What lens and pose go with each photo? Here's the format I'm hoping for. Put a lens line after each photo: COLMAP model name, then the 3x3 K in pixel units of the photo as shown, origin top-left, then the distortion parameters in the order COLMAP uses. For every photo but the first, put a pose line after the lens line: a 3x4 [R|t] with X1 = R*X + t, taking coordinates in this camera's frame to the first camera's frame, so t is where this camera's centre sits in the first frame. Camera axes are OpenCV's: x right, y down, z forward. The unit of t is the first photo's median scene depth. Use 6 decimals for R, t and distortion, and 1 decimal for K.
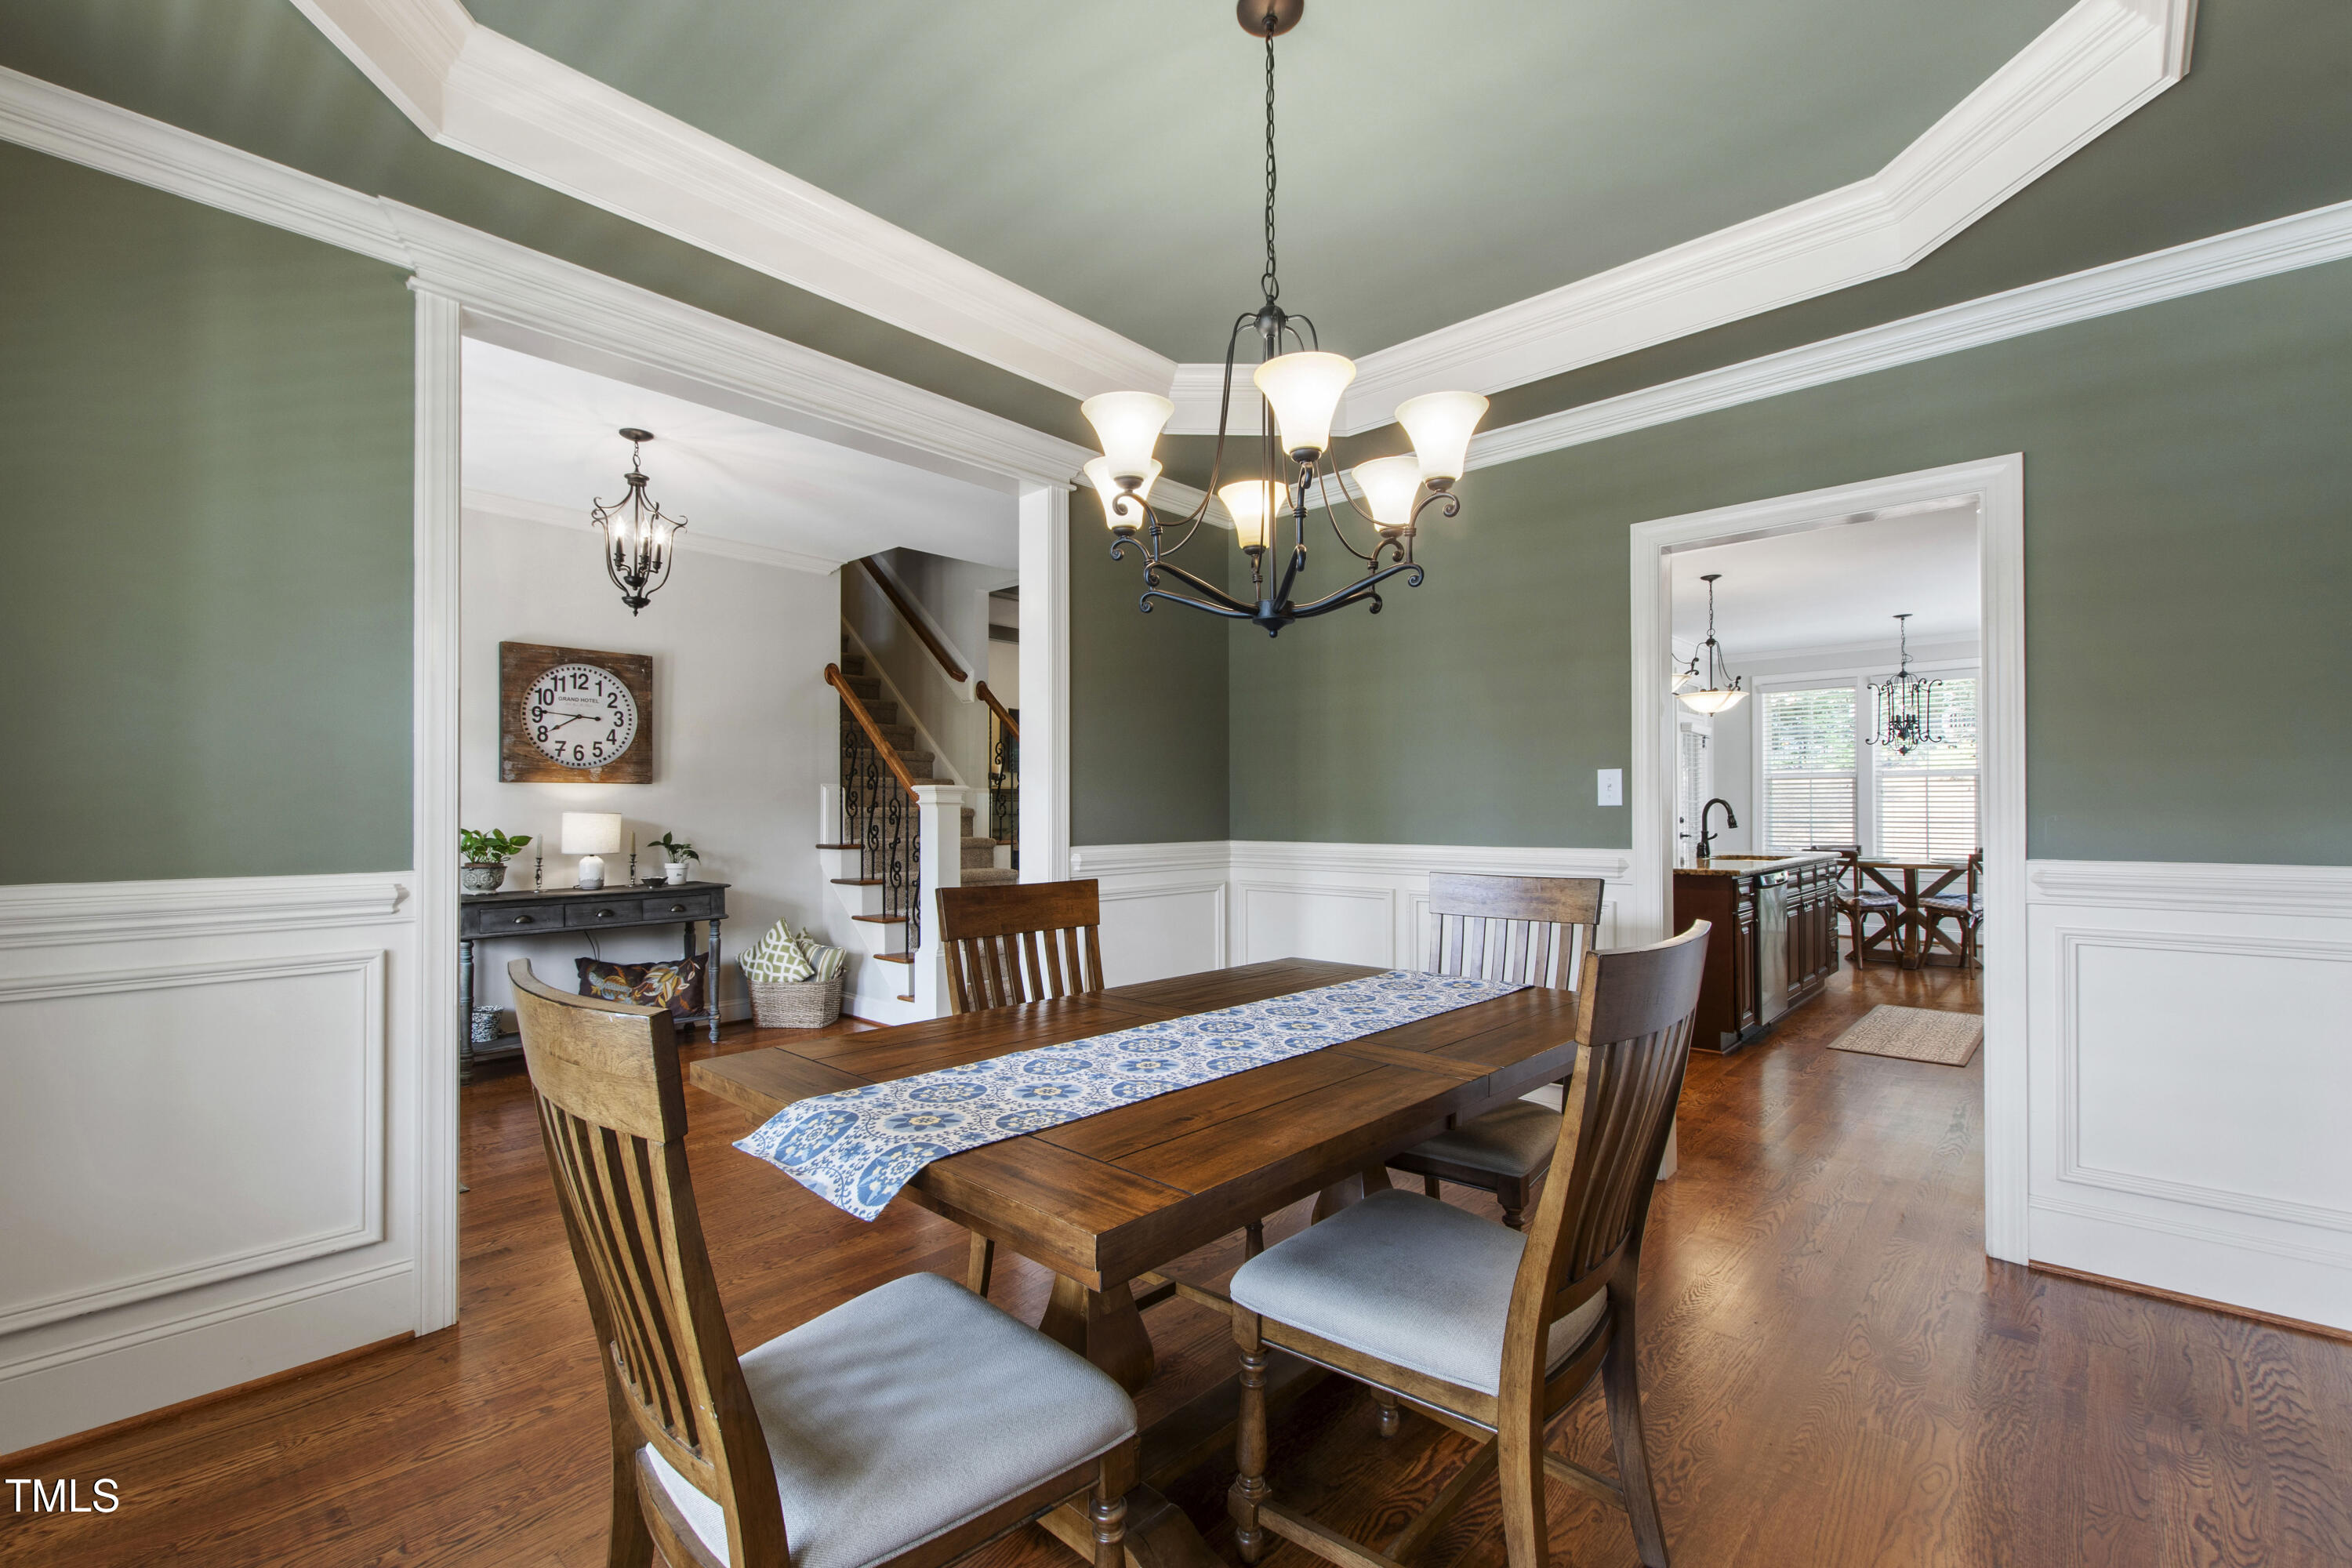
lens RADIAL K [[1032.0, 0, 1180.4], [0, 1032.0, 796.7], [0, 0, 1]] dist [0.007534, -0.004642]
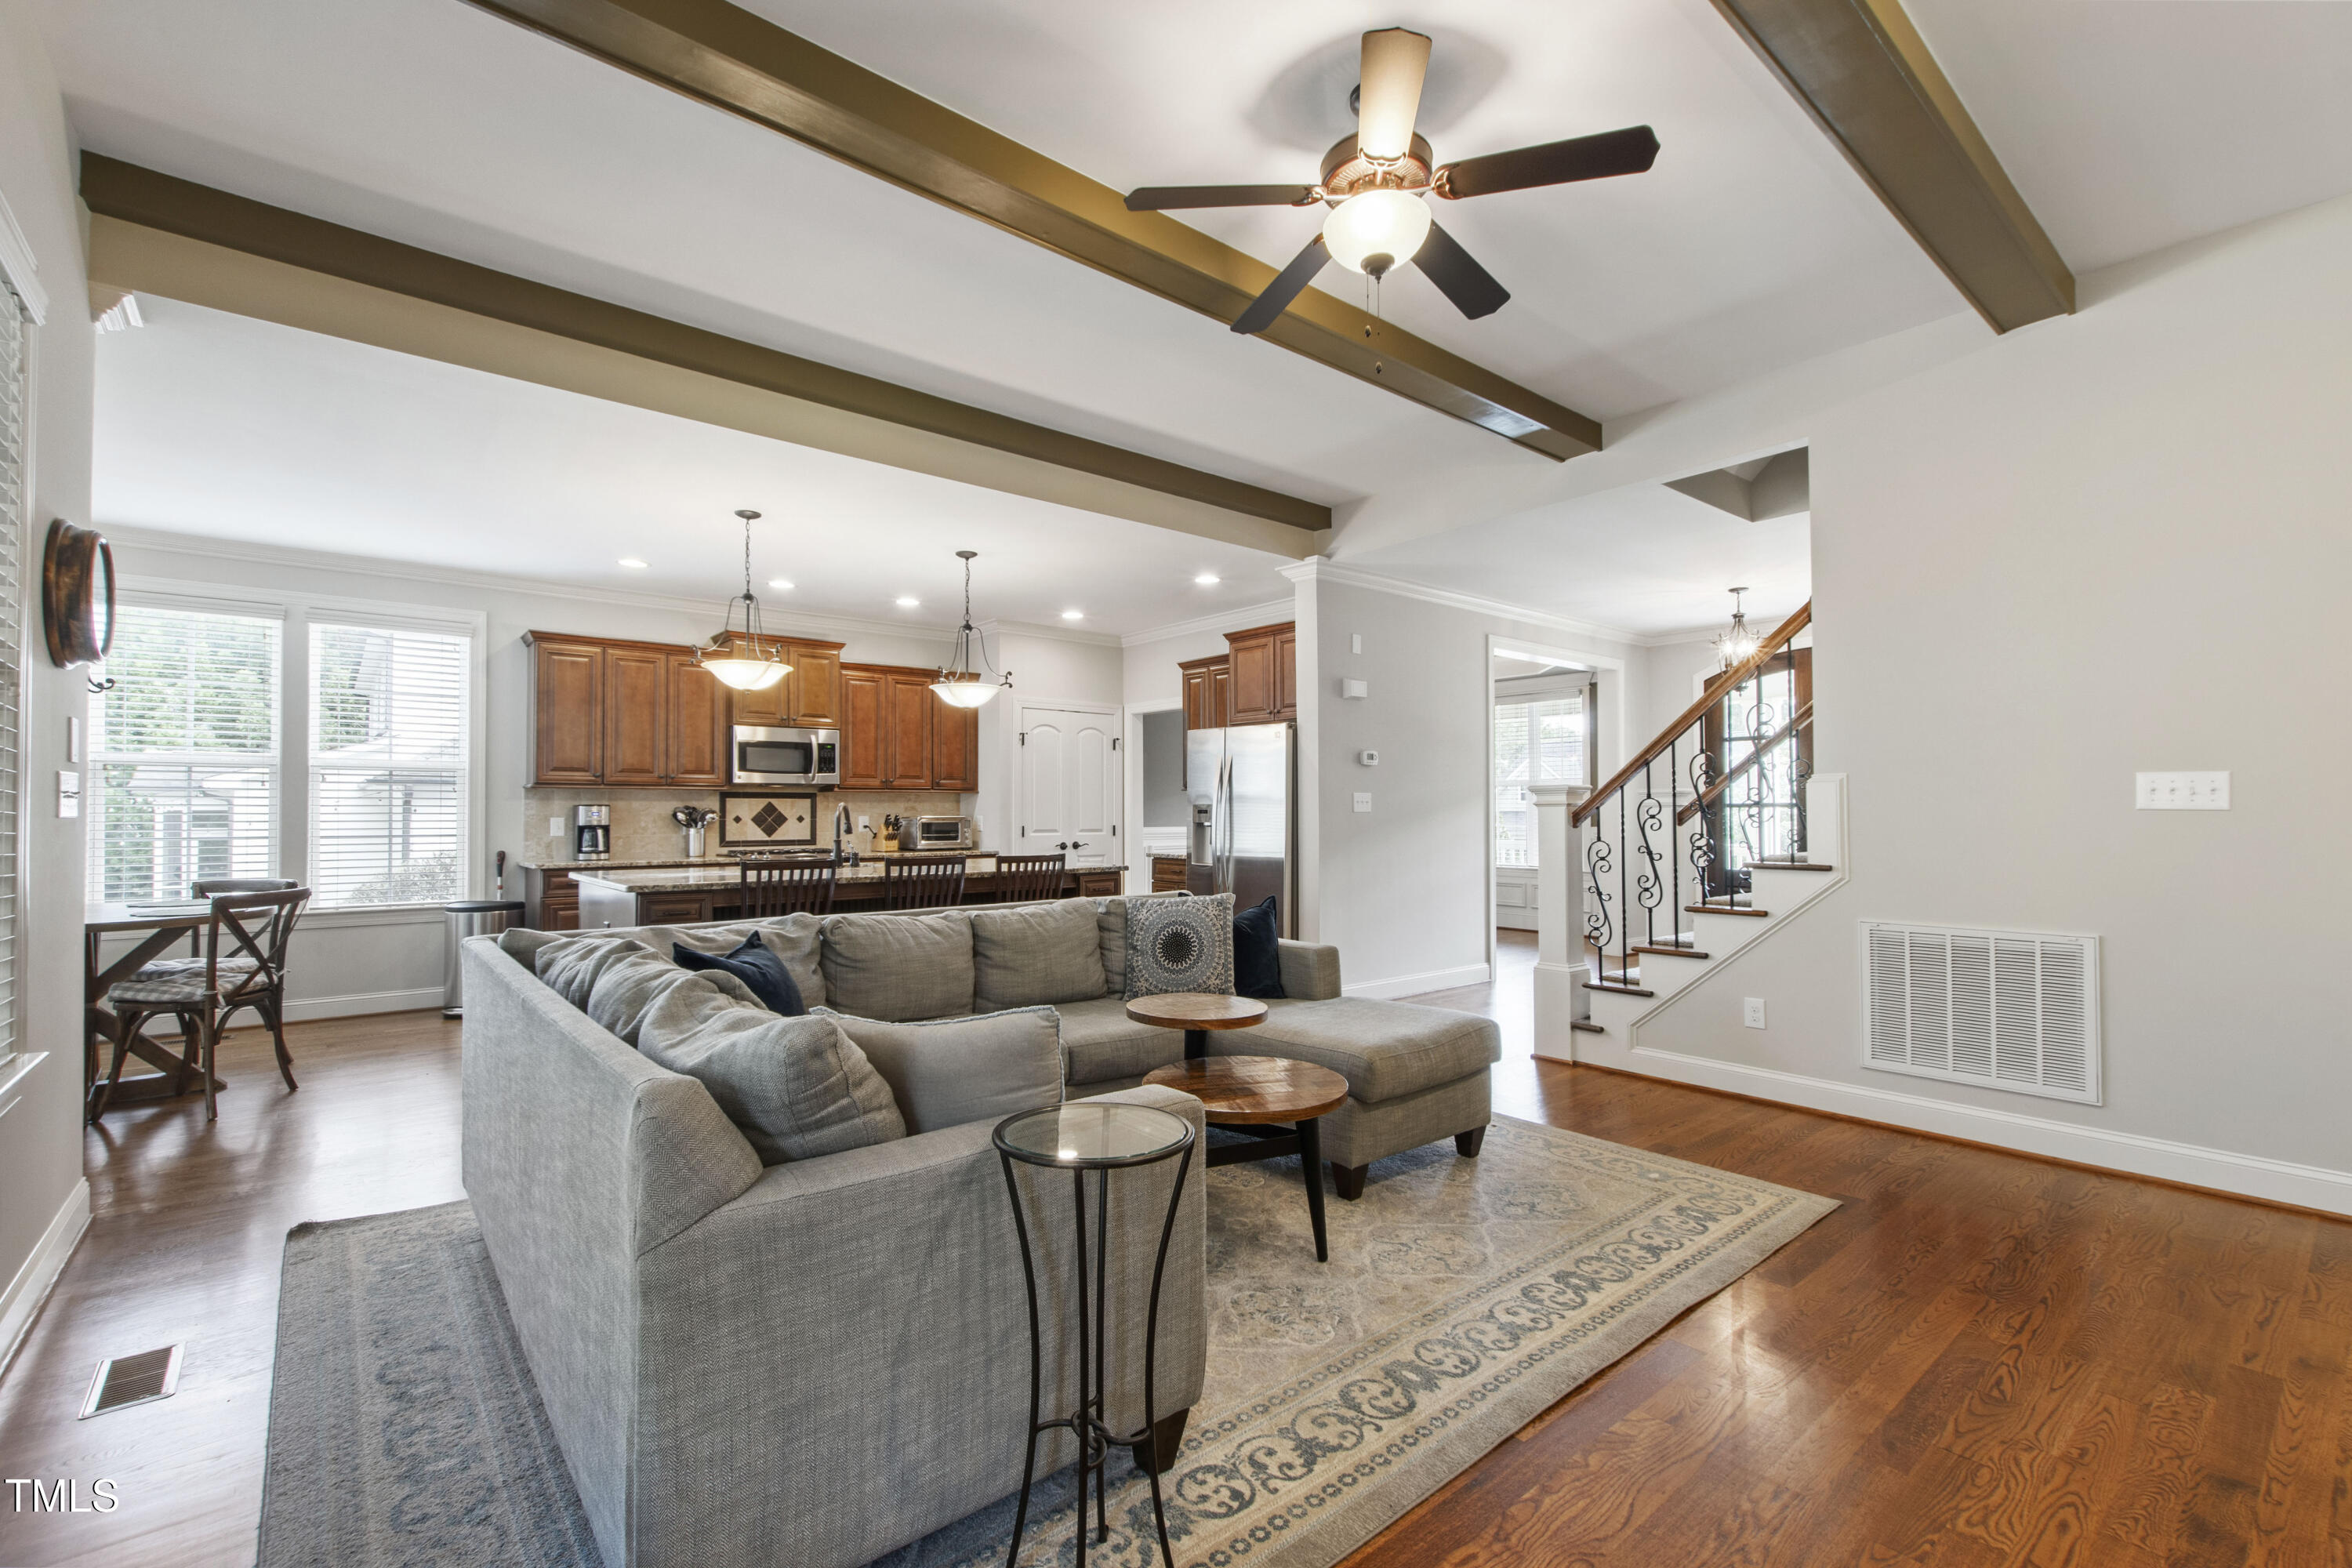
lens RADIAL K [[1032.0, 0, 1204.9], [0, 1032.0, 797.3], [0, 0, 1]] dist [0.007534, -0.004642]
pose [[-0.992348, 0.006288, 0.123310, 0.107736], [0.002938, 0.999622, -0.027329, 0.026487], [-0.123435, -0.026758, -0.991992, 2.141361]]
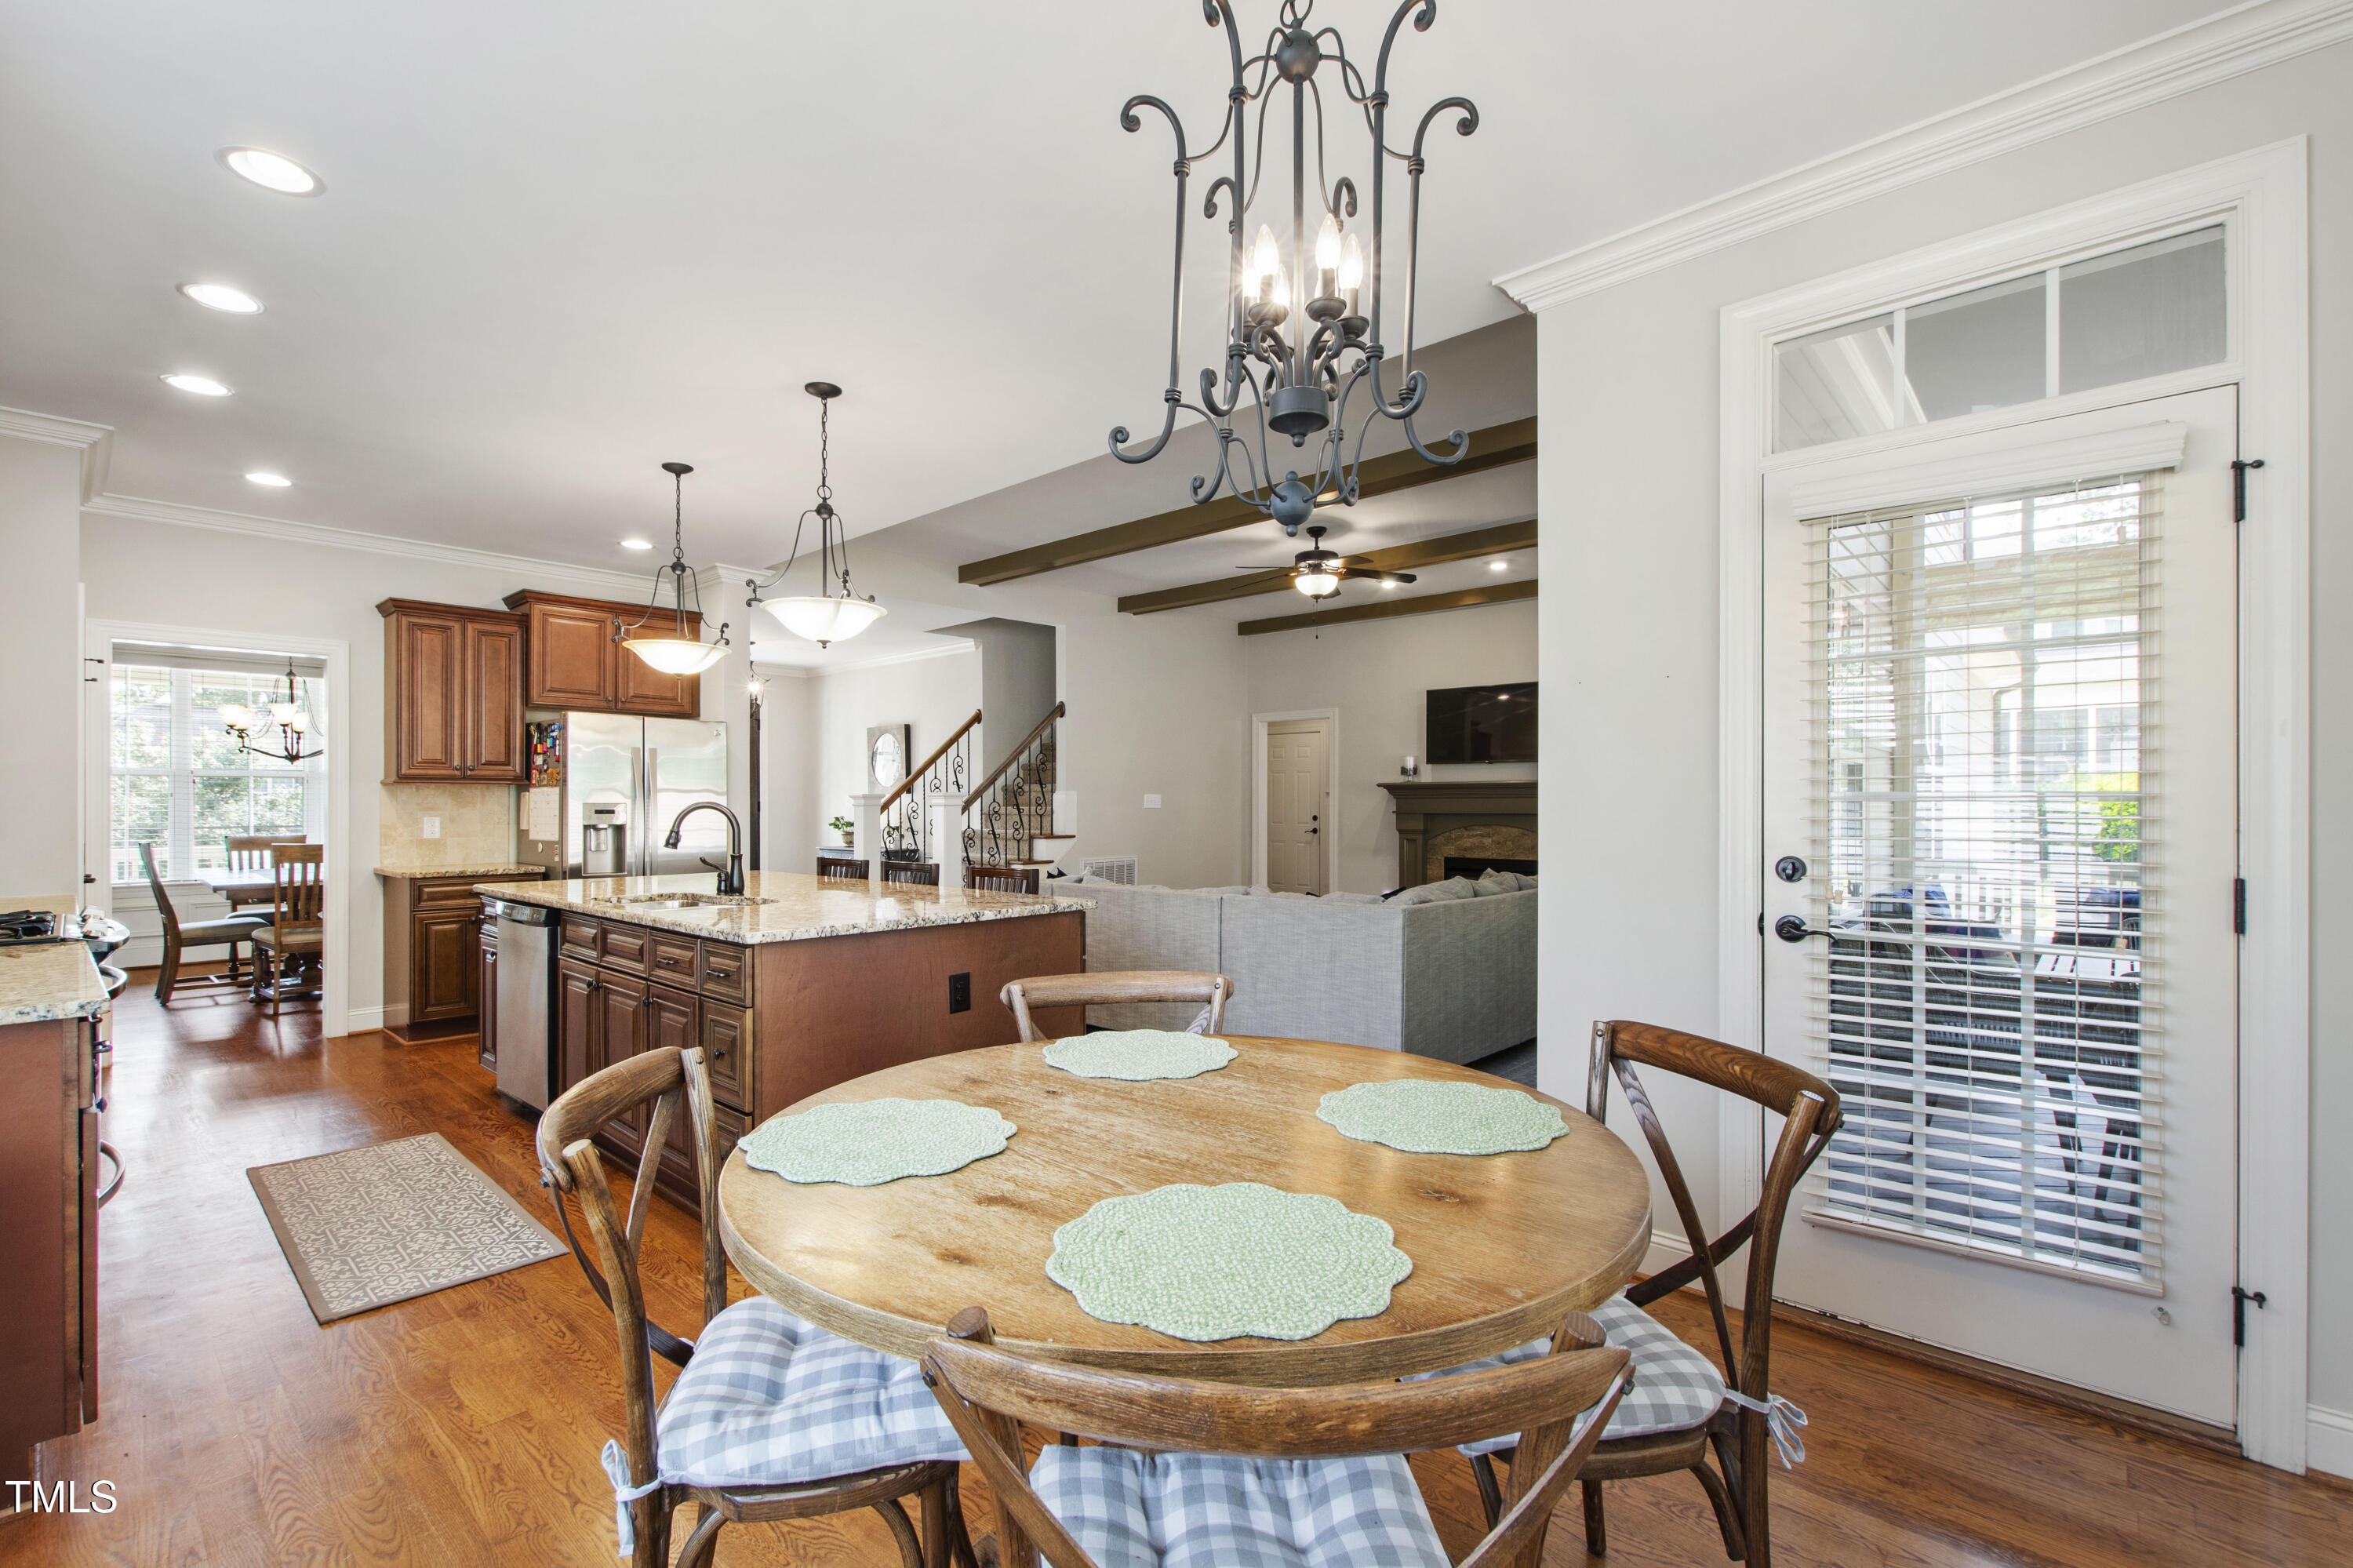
lens RADIAL K [[1032.5, 0, 1148.5], [0, 1032.5, 784.6], [0, 0, 1]] dist [0.007534, -0.004642]
pose [[-0.005152, -0.013872, -0.999891, 1.308735], [0.012273, 0.999828, -0.013934, 0.003186], [0.999911, -0.012343, -0.004981, 1.454646]]
